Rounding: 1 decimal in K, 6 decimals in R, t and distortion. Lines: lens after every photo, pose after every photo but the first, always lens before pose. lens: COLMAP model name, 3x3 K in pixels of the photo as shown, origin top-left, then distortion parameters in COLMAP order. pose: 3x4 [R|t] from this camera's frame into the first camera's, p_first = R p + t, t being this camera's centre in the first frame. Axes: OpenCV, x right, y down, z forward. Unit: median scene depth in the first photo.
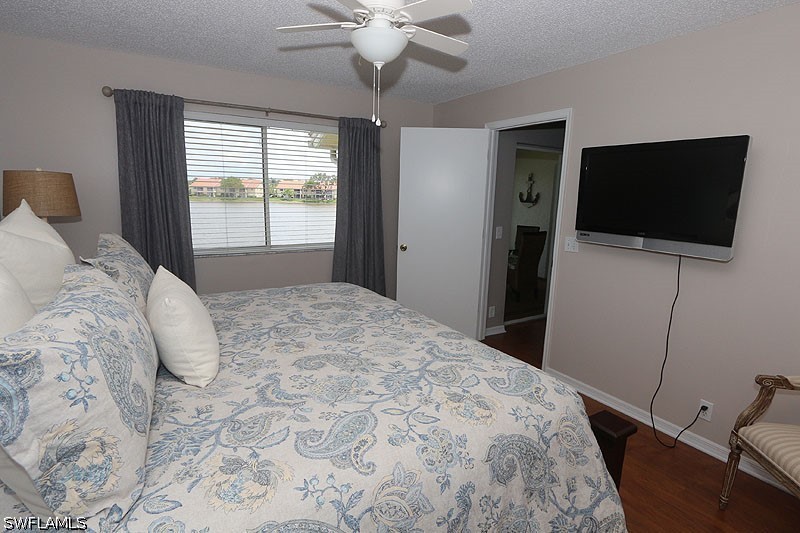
lens RADIAL K [[402.7, 0, 401.5], [0, 402.7, 272.0], [0, 0, 1]] dist [-0.006297, 0.000083]
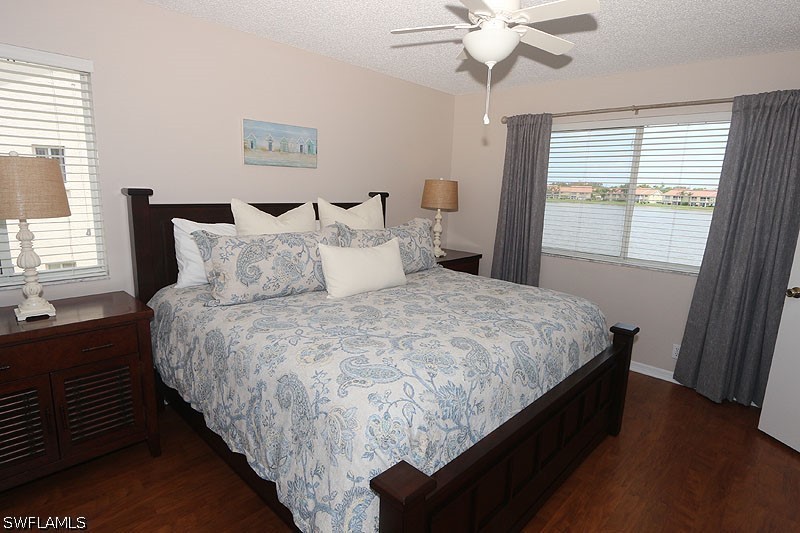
lens RADIAL K [[431.1, 0, 400.2], [0, 431.1, 263.9], [0, 0, 1]] dist [-0.006333, 0.001407]
pose [[0.259218, 0.156626, -0.953034, 0.874352], [-0.215827, 0.971204, 0.100909, -0.075159], [0.941395, 0.179533, 0.285557, 0.486727]]
